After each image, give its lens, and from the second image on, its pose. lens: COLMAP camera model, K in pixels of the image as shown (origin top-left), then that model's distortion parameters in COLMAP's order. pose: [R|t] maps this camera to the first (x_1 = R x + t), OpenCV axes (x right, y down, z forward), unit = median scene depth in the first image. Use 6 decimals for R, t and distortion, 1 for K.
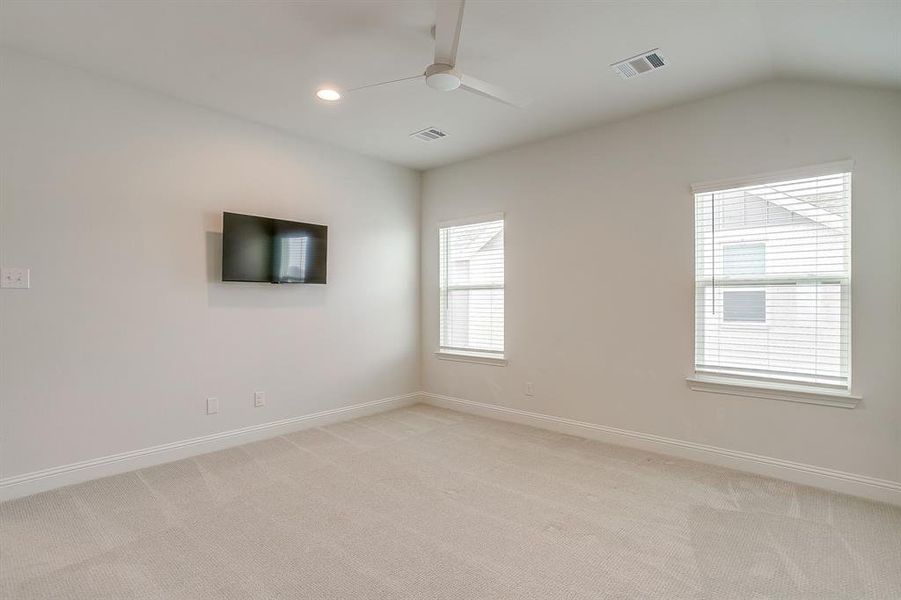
lens RADIAL K [[460.0, 0, 443.8], [0, 460.0, 305.2], [0, 0, 1]] dist [-0.016243, 0.000546]
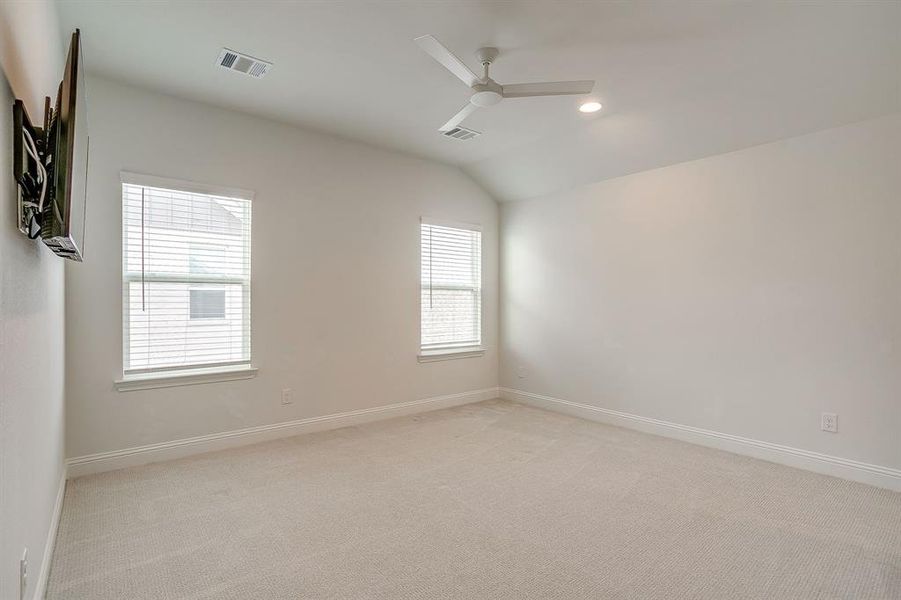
lens RADIAL K [[437.3, 0, 449.8], [0, 437.3, 303.5], [0, 0, 1]] dist [-0.019764, -0.001917]
pose [[0.152613, -0.010140, 0.988234, -0.270033], [0.003353, 0.999947, 0.009742, -0.003469], [-0.988280, 0.001827, 0.152639, 0.244400]]
